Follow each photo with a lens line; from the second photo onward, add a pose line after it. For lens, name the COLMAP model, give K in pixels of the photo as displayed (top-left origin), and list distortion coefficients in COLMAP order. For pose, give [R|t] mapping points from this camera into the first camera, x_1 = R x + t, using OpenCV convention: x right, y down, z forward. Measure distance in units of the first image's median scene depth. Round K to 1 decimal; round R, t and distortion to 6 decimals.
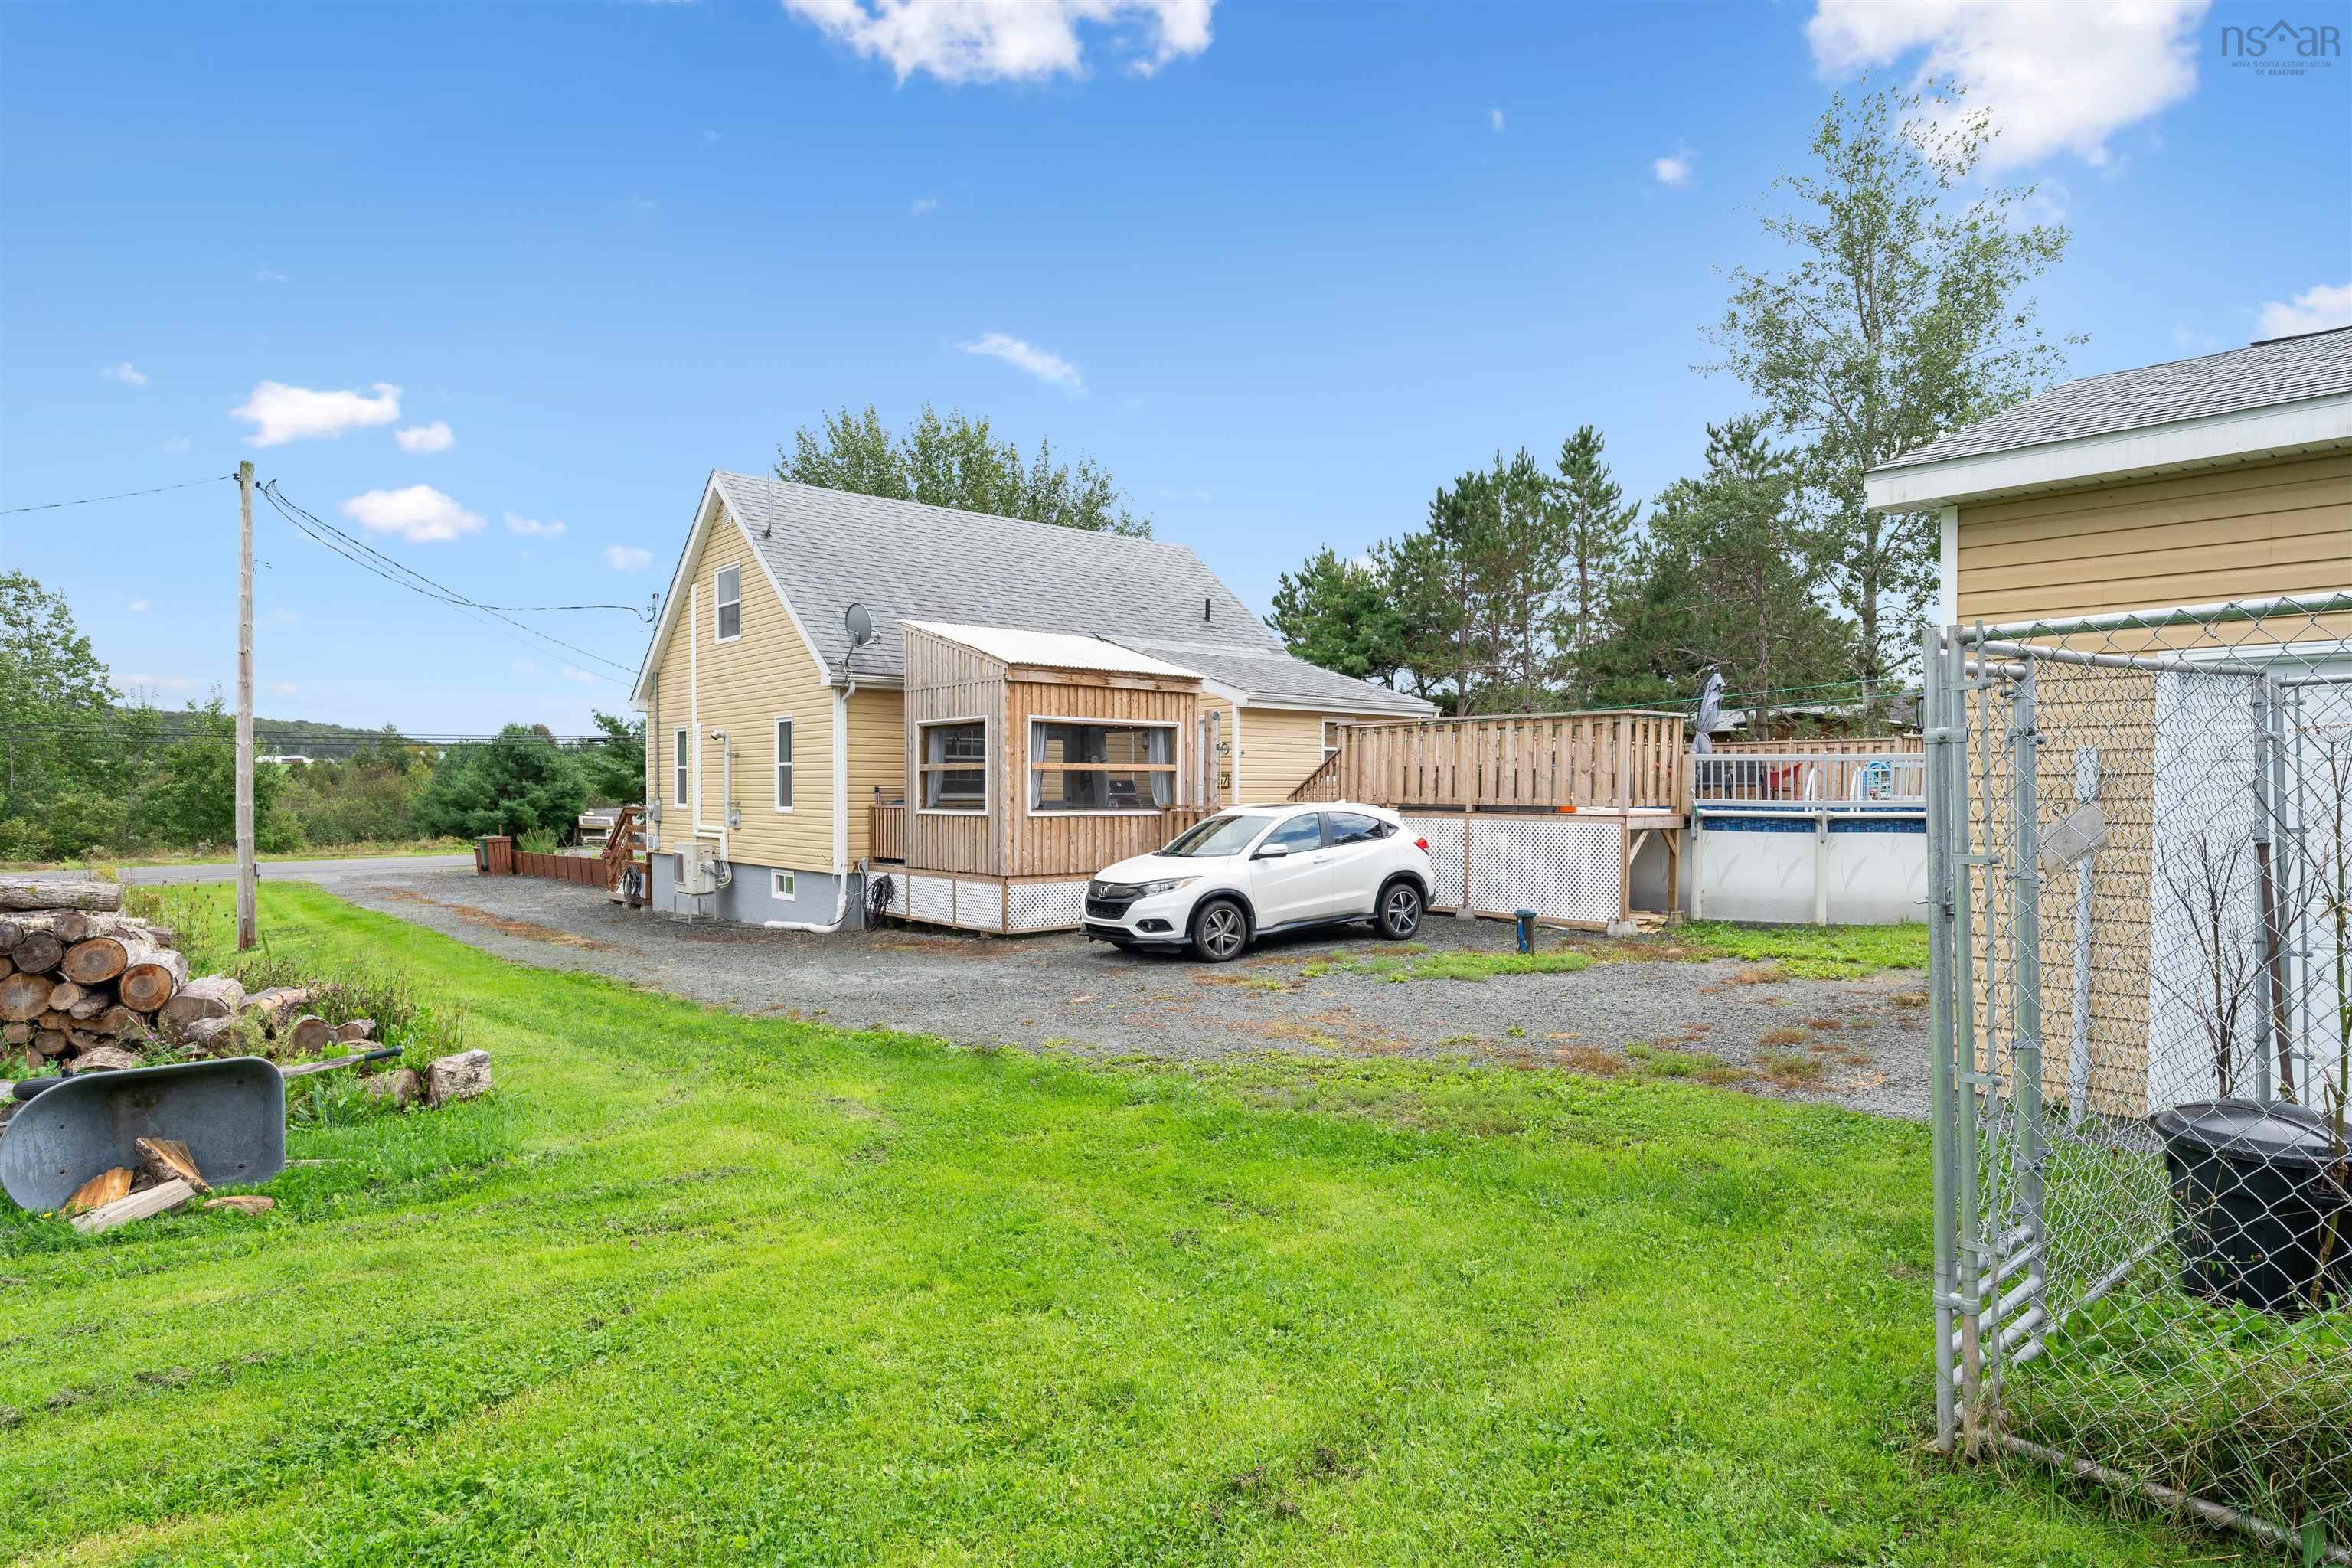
lens RADIAL K [[1325.3, 0, 1170.4], [0, 1325.3, 783.9], [0, 0, 1]] dist [0.000780, 0.000195]
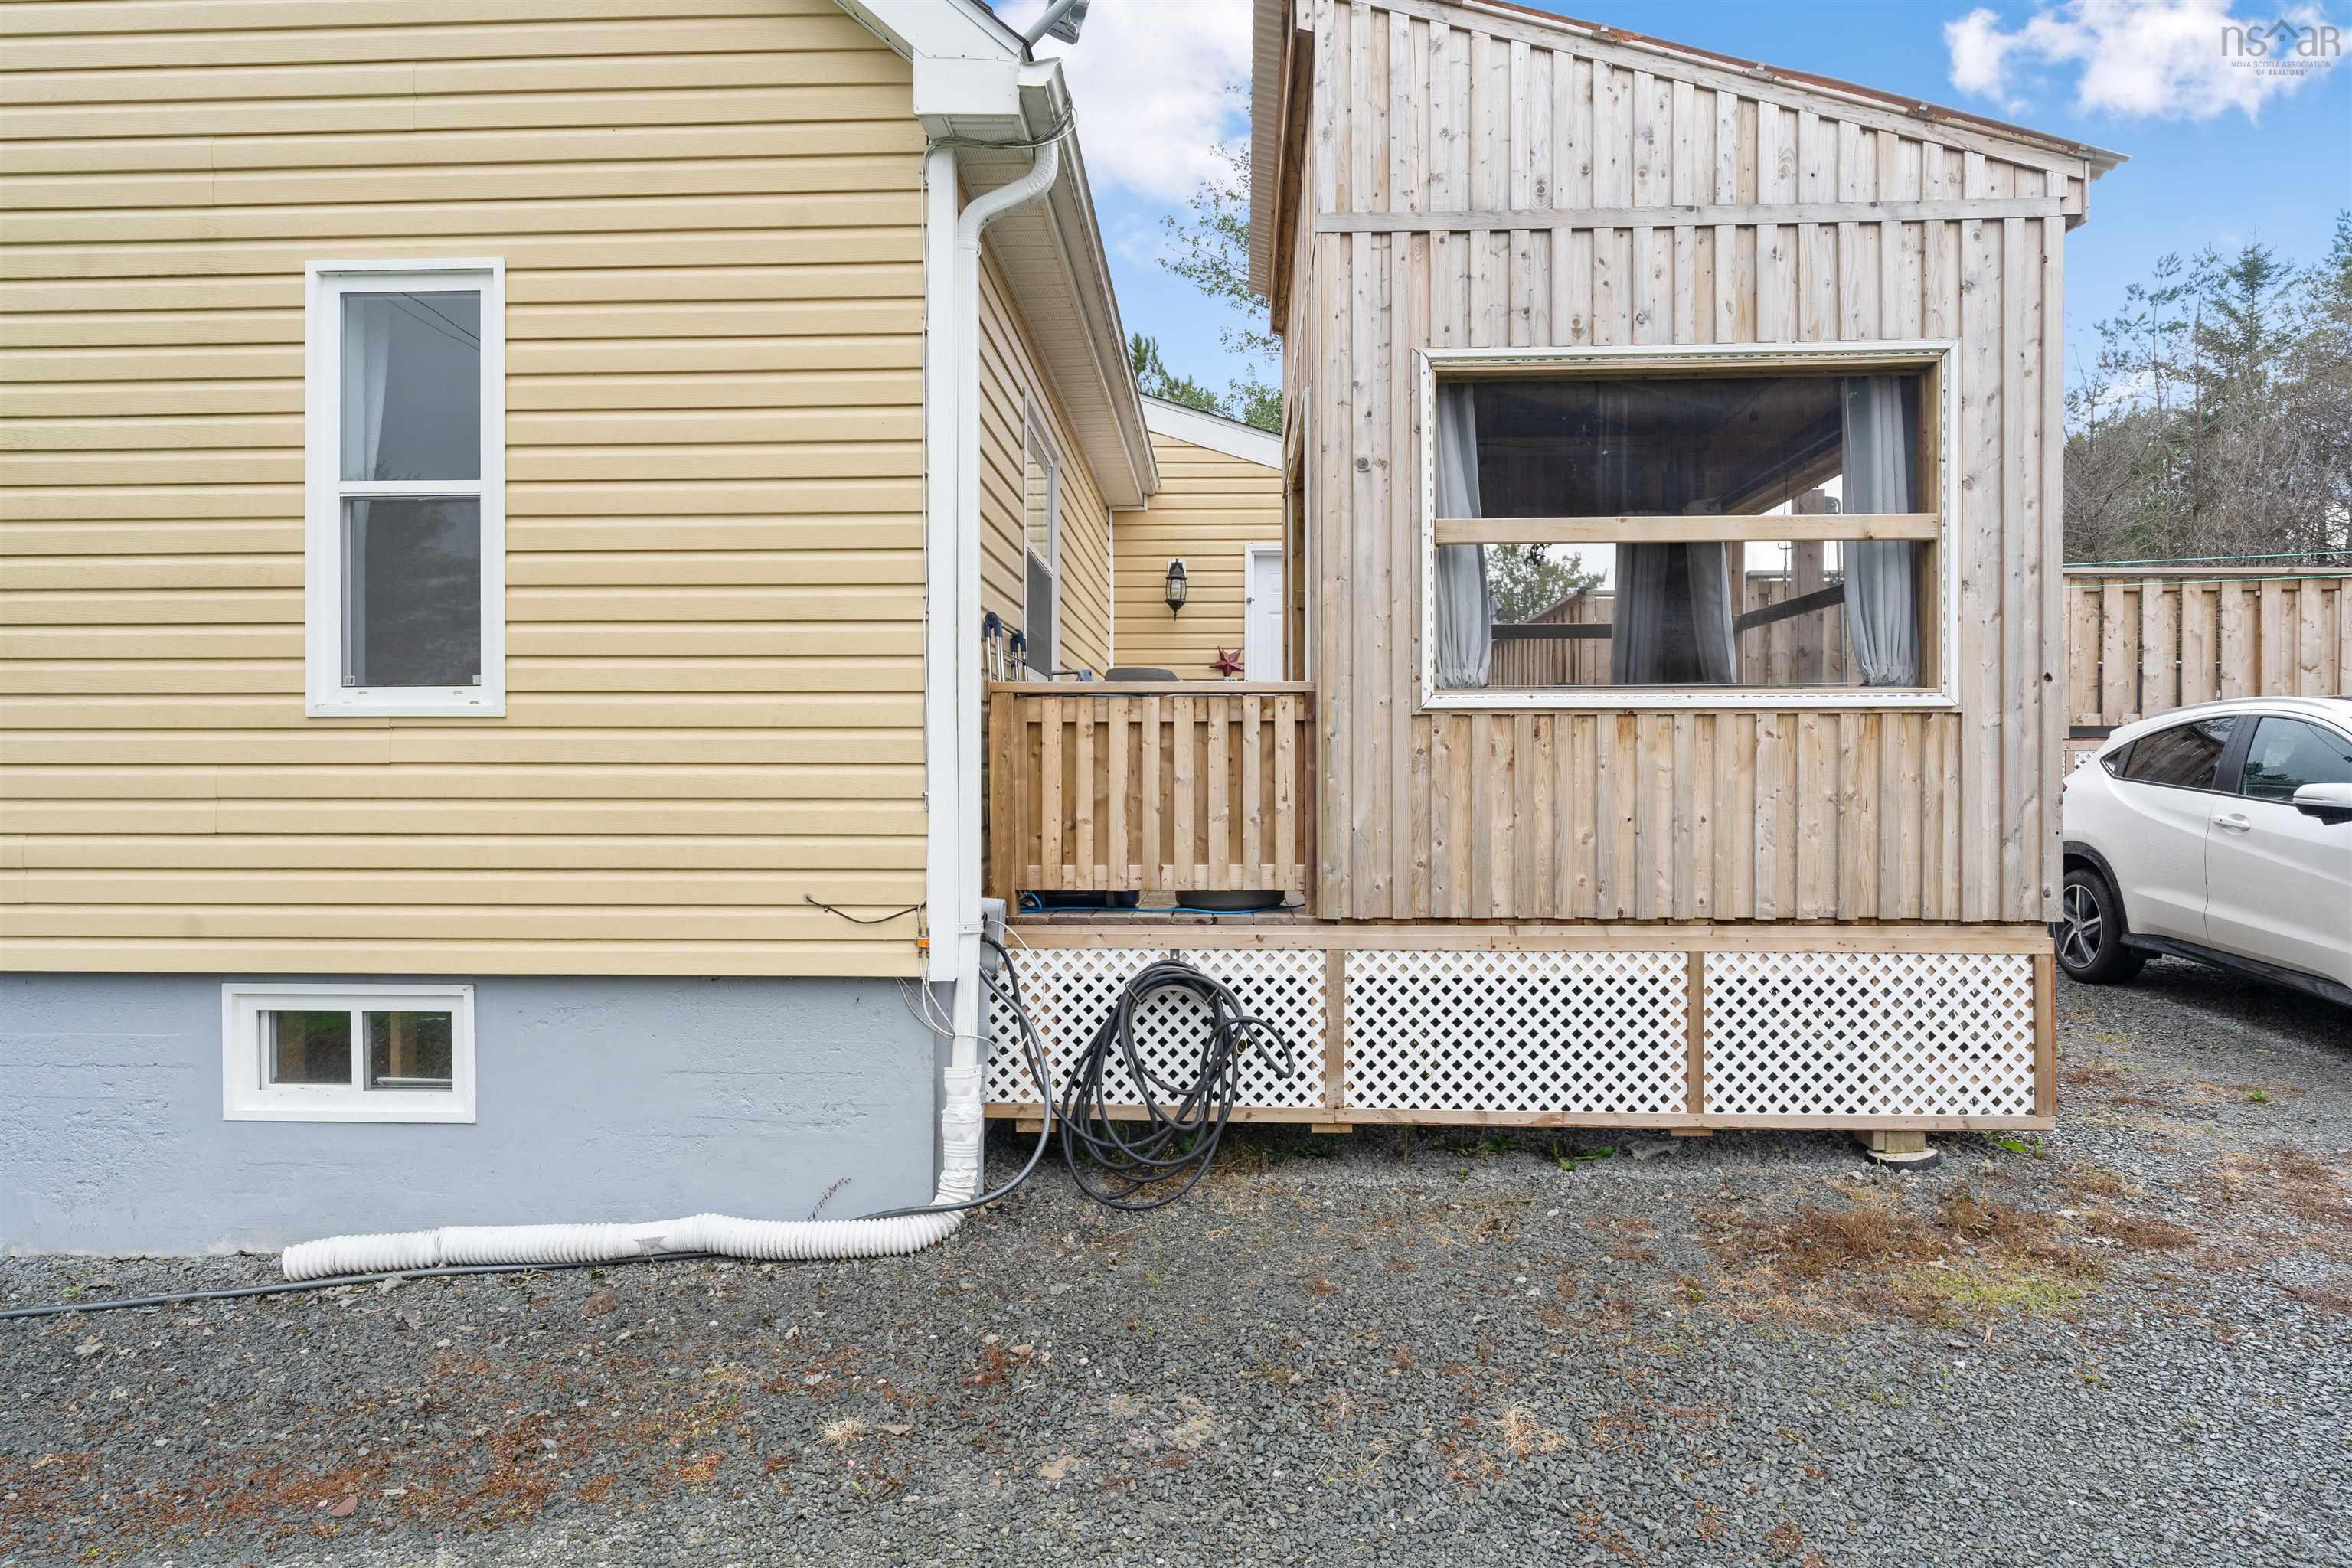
lens RADIAL K [[1325.3, 0, 1179.0], [0, 1325.3, 786.1], [0, 0, 1]] dist [0.000780, 0.000195]
pose [[0.683448, 0.004522, 0.729985, -0.388881], [-0.002414, 0.999989, -0.003934, 0.036098], [-0.729996, 0.000926, 0.683451, 0.817973]]
